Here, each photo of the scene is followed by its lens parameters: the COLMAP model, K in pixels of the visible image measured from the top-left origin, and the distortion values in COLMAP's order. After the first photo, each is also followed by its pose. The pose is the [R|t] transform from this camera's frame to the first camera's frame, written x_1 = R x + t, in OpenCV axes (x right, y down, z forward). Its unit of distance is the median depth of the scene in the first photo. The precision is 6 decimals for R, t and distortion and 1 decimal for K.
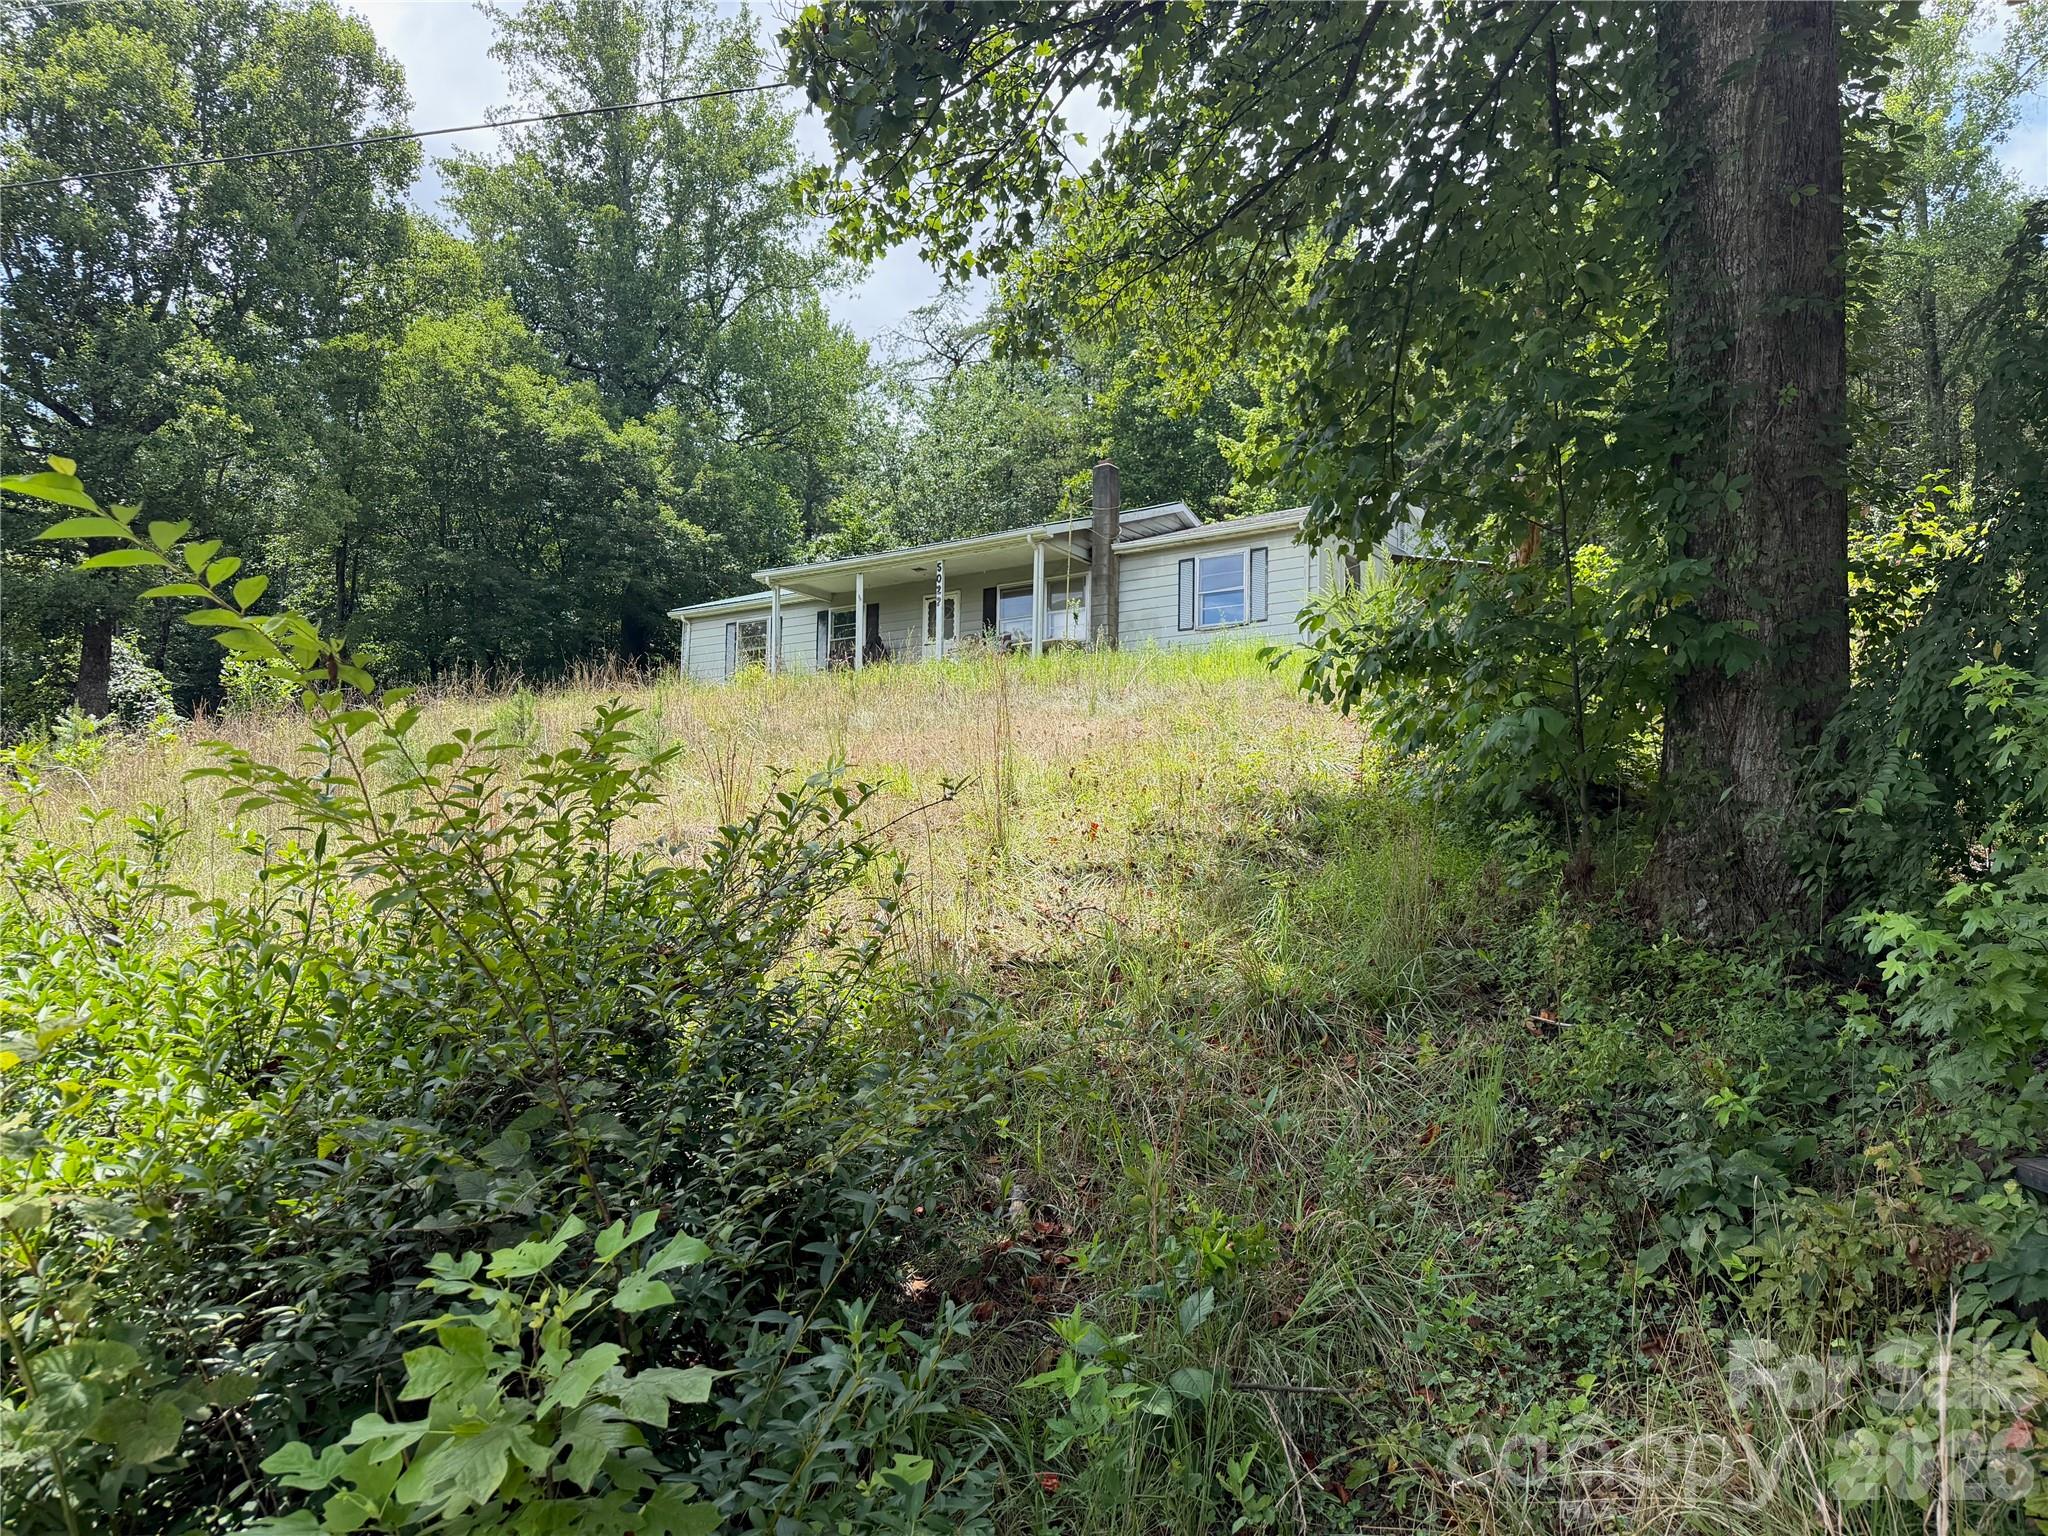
lens RADIAL K [[1466.9, 0, 1030.2], [0, 1466.9, 779.7], [0, 0, 1]] dist [0.000800, -0.003960]
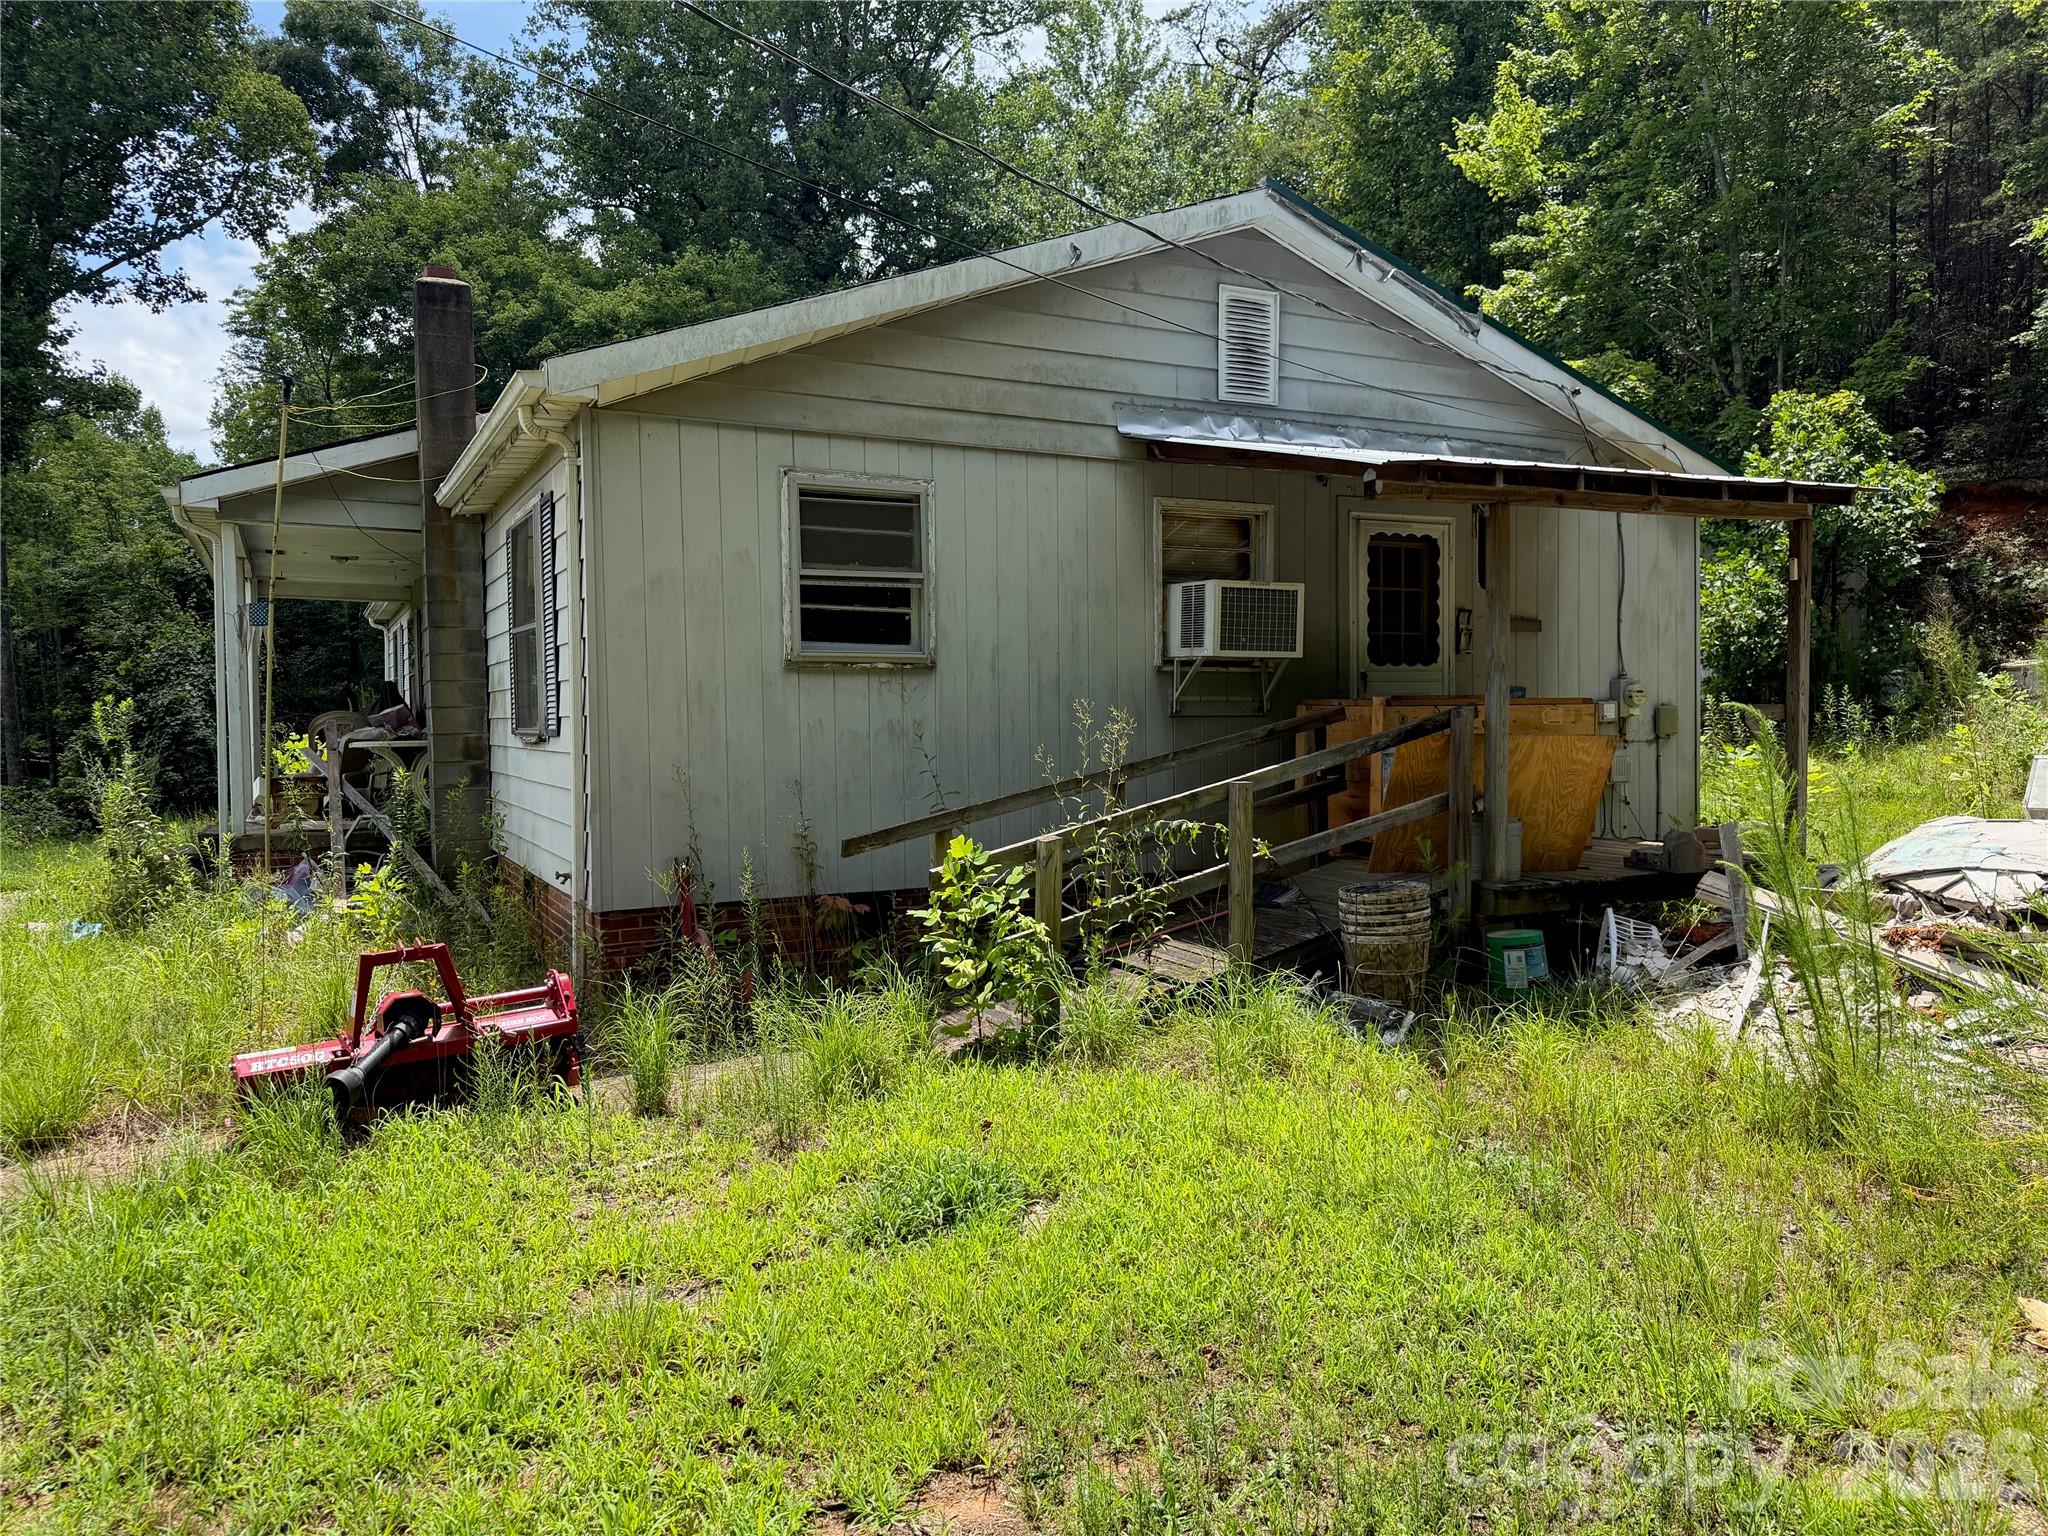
lens RADIAL K [[1466.9, 0, 1030.2], [0, 1466.9, 779.7], [0, 0, 1]] dist [0.000800, -0.003960]
pose [[0.882115, -0.012917, -0.470857, 0.247062], [0.073721, 0.991091, 0.110922, -0.076218], [0.465230, -0.132559, 0.875208, 0.471992]]
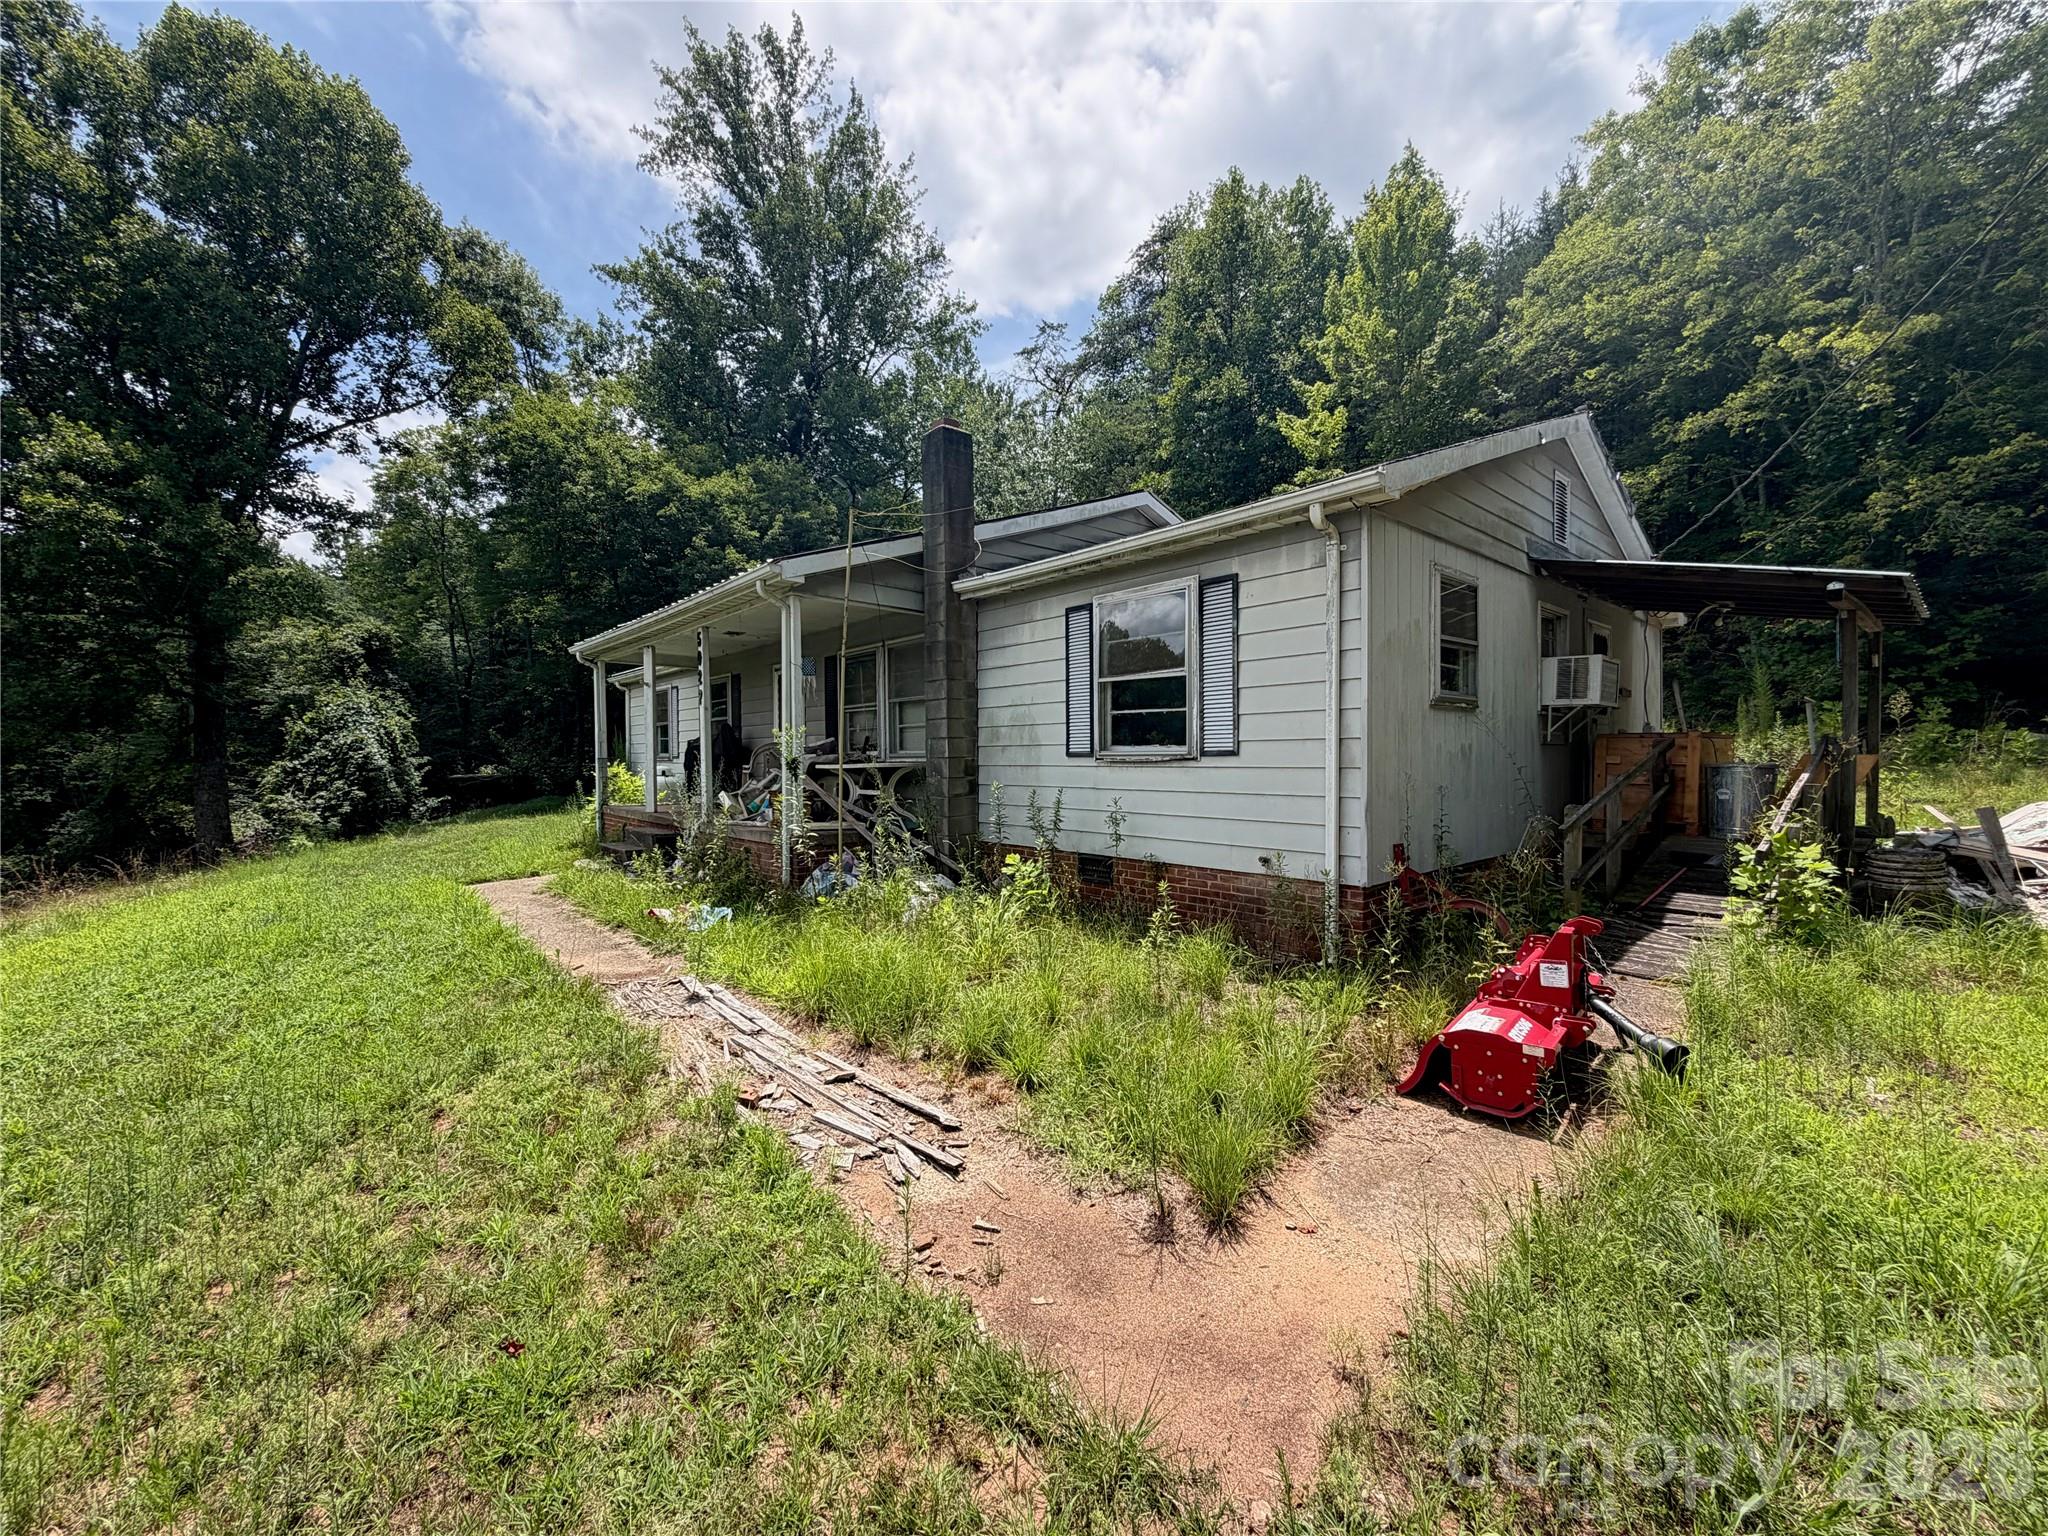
lens RADIAL K [[819.0, 0, 1019.2], [0, 819.0, 775.5], [0, 0, 1]] dist [0.000997, -0.000007]
pose [[0.971100, -0.025875, -0.237265, 0.092231], [0.052710, 0.992811, 0.107465, -0.079123], [0.232779, -0.116866, 0.965483, 0.465775]]
